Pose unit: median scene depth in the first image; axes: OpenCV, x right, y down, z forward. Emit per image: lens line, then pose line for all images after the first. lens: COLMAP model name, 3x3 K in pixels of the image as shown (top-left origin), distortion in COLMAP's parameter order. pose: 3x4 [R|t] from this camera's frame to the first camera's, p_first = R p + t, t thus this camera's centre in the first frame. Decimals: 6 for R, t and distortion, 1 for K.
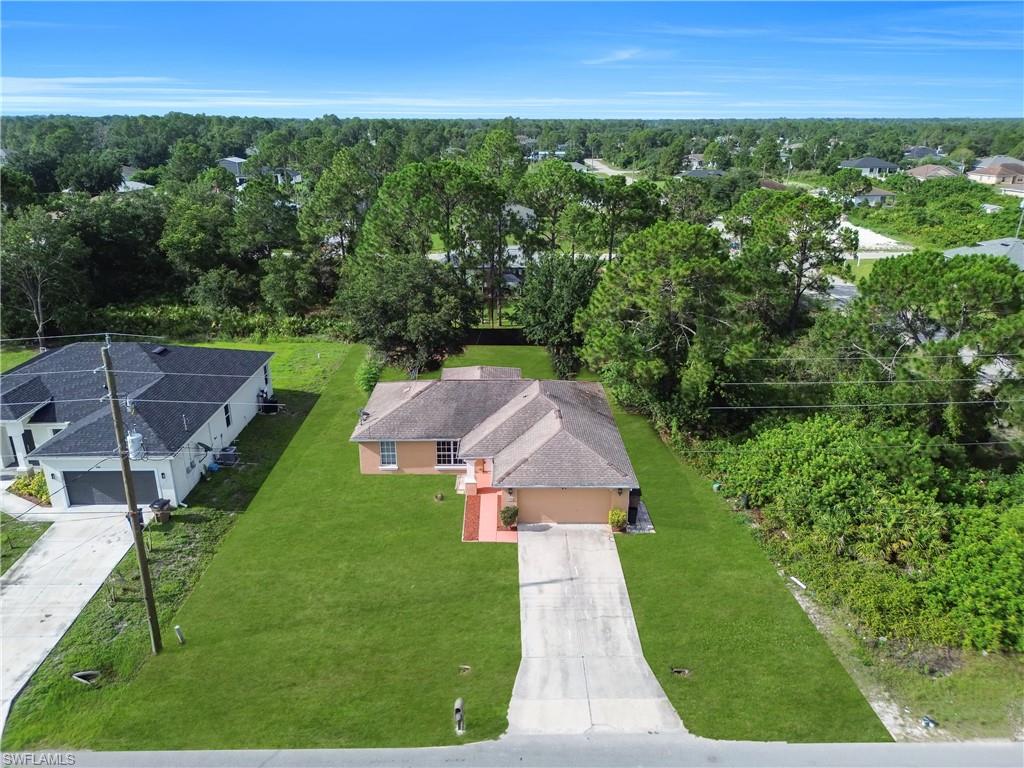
lens RADIAL K [[720.2, 0, 509.9], [0, 720.2, 382.3], [0, 0, 1]] dist [0.054402, -0.060788]
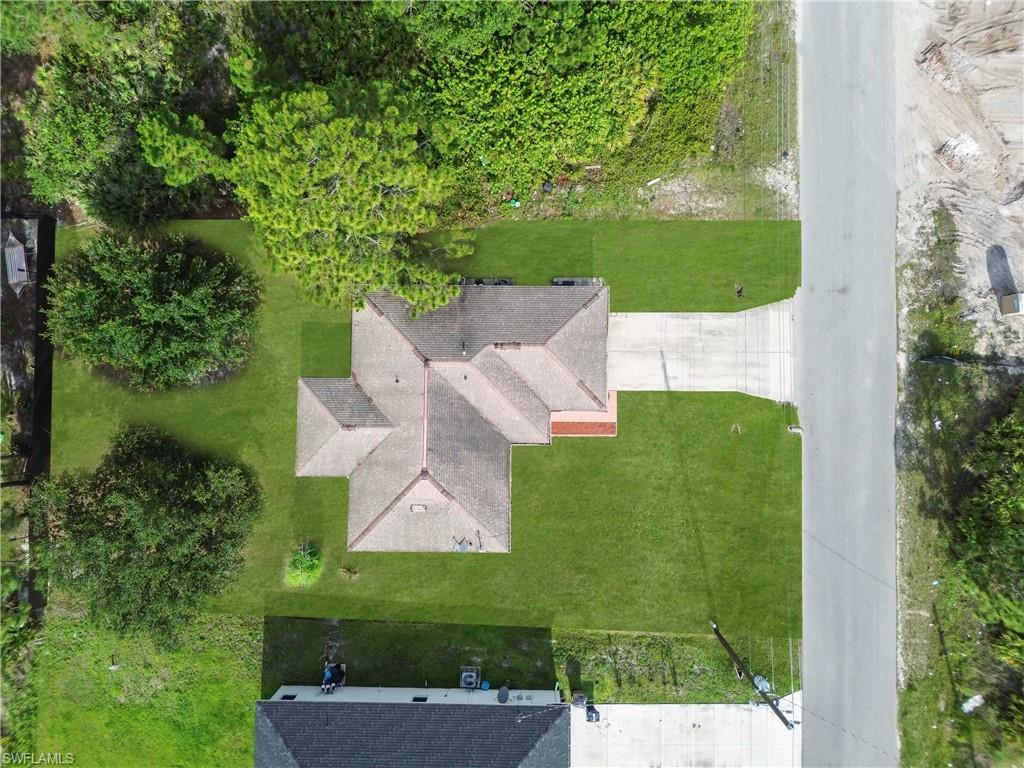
lens RADIAL K [[720.2, 0, 509.9], [0, 720.2, 382.3], [0, 0, 1]] dist [0.054402, -0.060788]
pose [[0.019151, -0.999573, 0.022054, -0.005858], [0.363471, 0.027509, 0.931199, -0.930496], [-0.931408, -0.009817, 0.363843, 0.670536]]
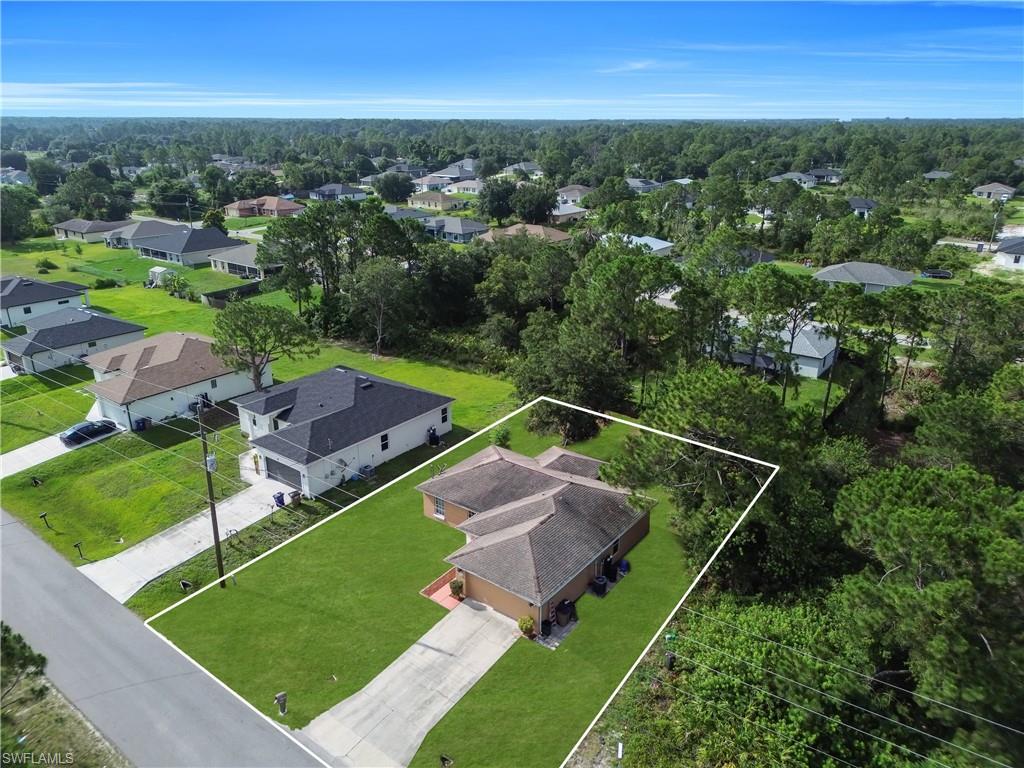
lens RADIAL K [[720.2, 0, 509.9], [0, 720.2, 382.3], [0, 0, 1]] dist [0.054402, -0.060788]
pose [[0.790557, 0.210328, -0.575136, 0.676681], [-0.209957, 0.975337, 0.068084, -0.250765], [0.575271, 0.066929, 0.815220, 0.010914]]
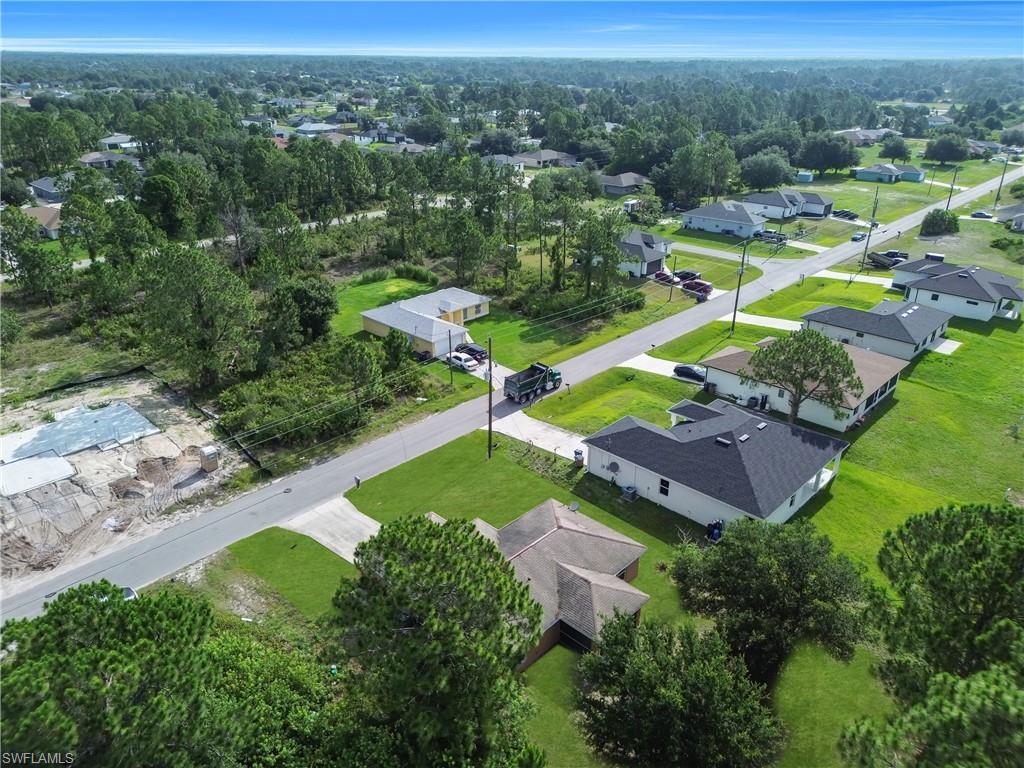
lens RADIAL K [[720.2, 0, 509.9], [0, 720.2, 382.3], [0, 0, 1]] dist [0.054402, -0.060788]
pose [[-0.701759, 0.289580, -0.650905, 0.752269], [-0.246651, 0.758396, 0.603323, -1.004612], [0.668354, 0.583934, -0.460786, 1.565234]]
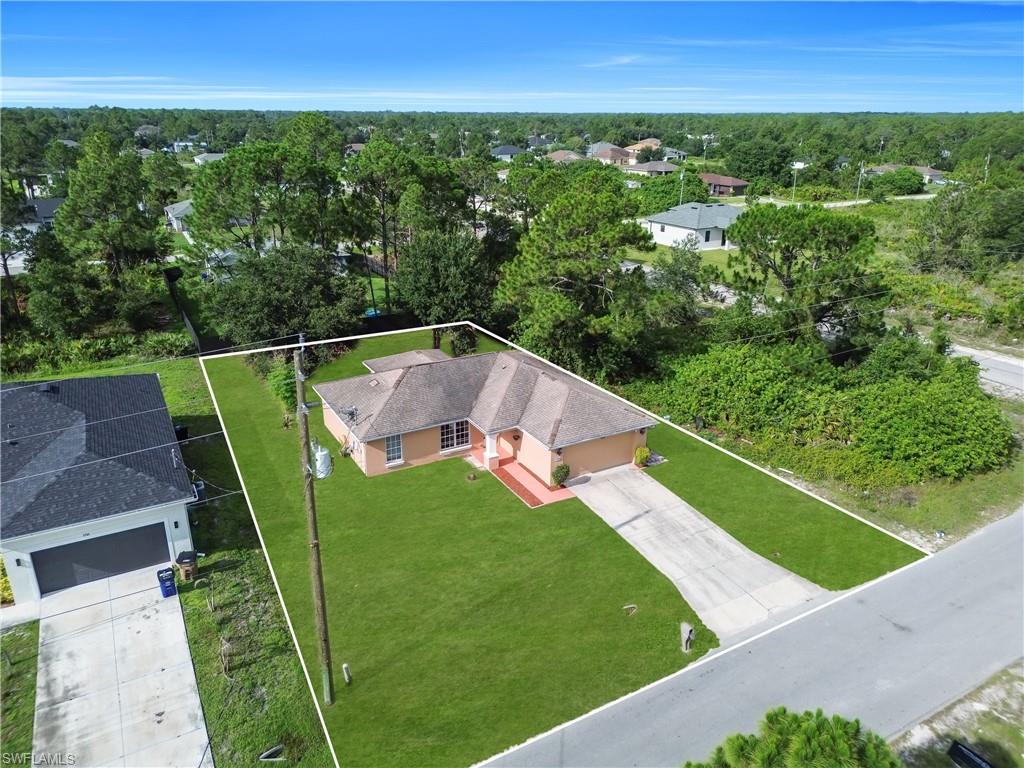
lens RADIAL K [[720.2, 0, 509.9], [0, 720.2, 382.3], [0, 0, 1]] dist [0.054402, -0.060788]
pose [[0.875689, -0.165460, 0.453643, -0.488903], [0.161113, 0.985742, 0.048531, -0.008906], [-0.455204, 0.030589, 0.889861, 0.094649]]
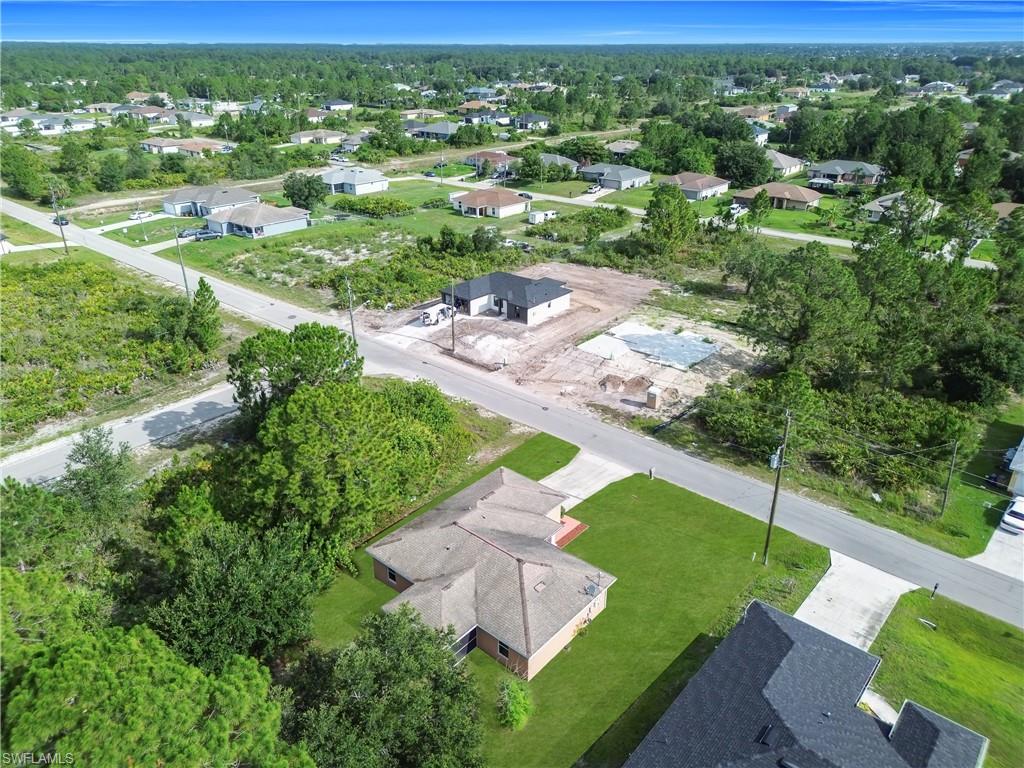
lens RADIAL K [[720.2, 0, 509.9], [0, 720.2, 382.3], [0, 0, 1]] dist [0.054402, -0.060788]
pose [[-0.748585, -0.283351, 0.599444, -0.776887], [0.224874, 0.742001, 0.631558, -1.040088], [-0.623741, 0.607574, -0.491733, 1.610090]]
